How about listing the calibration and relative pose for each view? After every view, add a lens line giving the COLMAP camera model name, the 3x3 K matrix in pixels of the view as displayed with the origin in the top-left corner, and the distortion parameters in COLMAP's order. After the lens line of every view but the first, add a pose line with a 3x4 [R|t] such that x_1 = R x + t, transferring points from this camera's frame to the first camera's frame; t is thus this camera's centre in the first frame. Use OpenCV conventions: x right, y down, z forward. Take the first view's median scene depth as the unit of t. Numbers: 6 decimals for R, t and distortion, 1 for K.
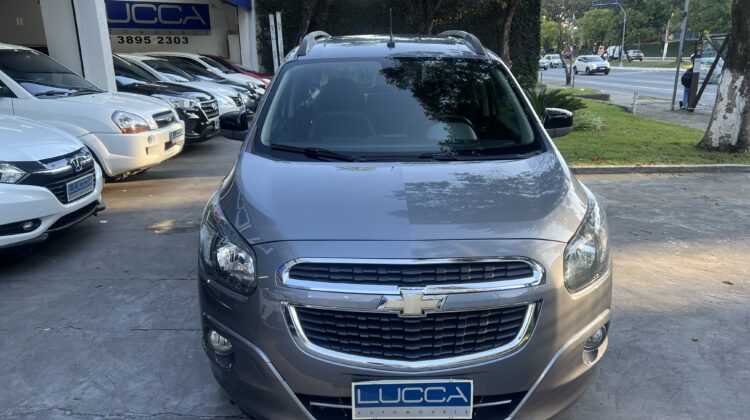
lens RADIAL K [[562.1, 0, 372.7], [0, 562.1, 206.8], [0, 0, 1]] dist [0.035850, -0.030020]
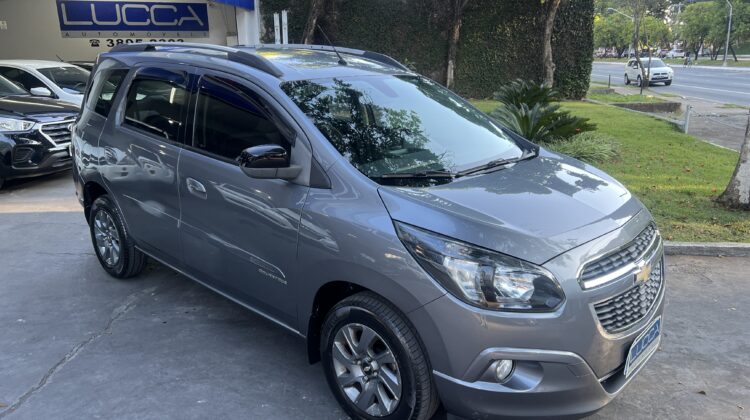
lens RADIAL K [[562.1, 0, 375.6], [0, 562.1, 205.4], [0, 0, 1]] dist [0.035850, -0.030020]
pose [[0.987633, 0.036286, -0.152524, 0.133941], [-0.036389, 0.999335, 0.002115, -0.042255], [0.152500, 0.003462, 0.988297, 0.134484]]
